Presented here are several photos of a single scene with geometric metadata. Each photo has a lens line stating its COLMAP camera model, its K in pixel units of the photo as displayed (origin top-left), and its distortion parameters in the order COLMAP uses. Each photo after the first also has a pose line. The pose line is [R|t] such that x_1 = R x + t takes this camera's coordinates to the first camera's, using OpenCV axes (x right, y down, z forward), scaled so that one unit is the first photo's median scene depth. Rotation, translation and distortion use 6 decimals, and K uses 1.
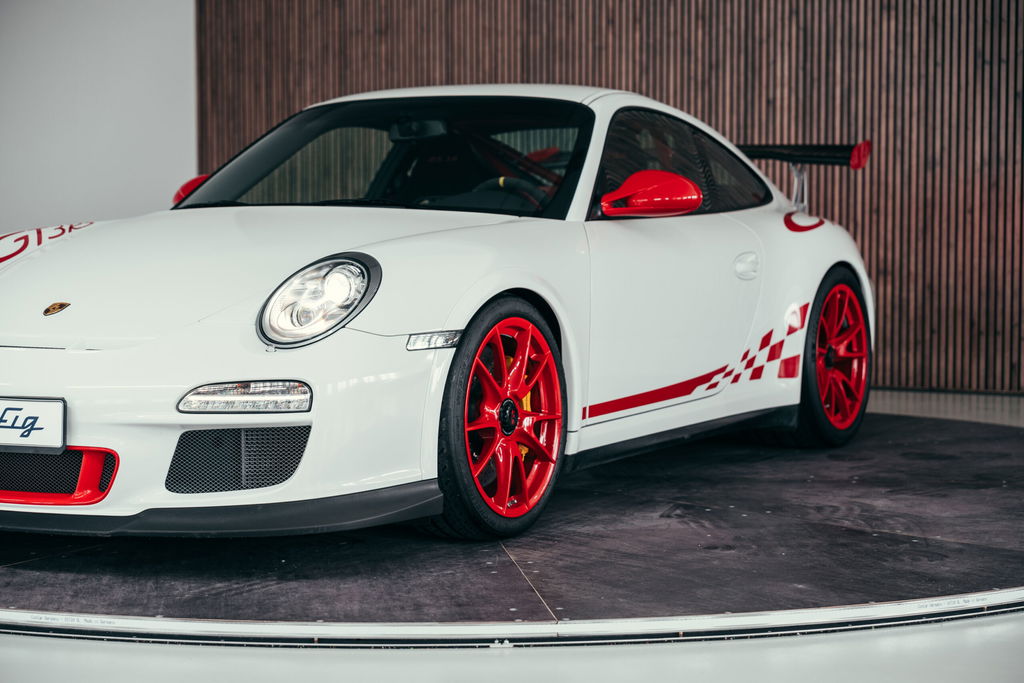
lens RADIAL K [[1916.3, 0, 512.0], [0, 1916.3, 341.5], [0, 0, 1]] dist [0.028878, 0.051364]
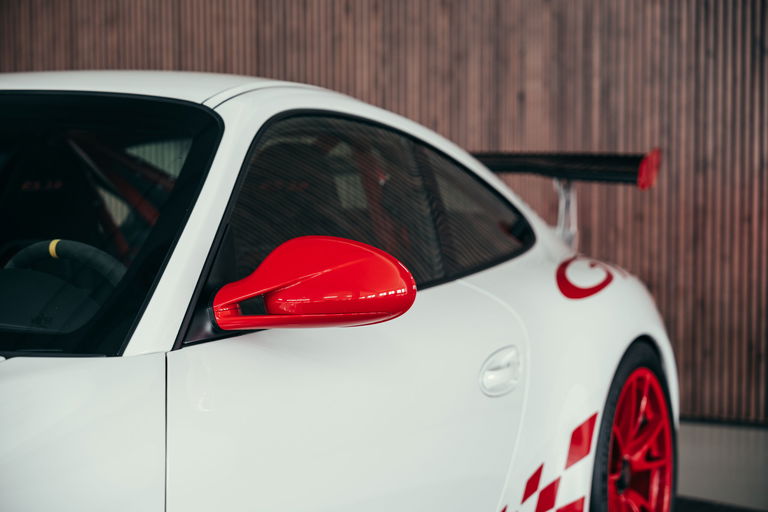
lens RADIAL K [[1395.5, 0, 384.0], [0, 1395.5, 256.0], [0, 0, 1]] dist [0.051686, 0.049688]
pose [[0.999024, -0.005491, 0.043838, 0.042965], [0.005844, 0.999952, -0.007918, -0.047014], [-0.043792, 0.008167, 0.999007, 0.363480]]
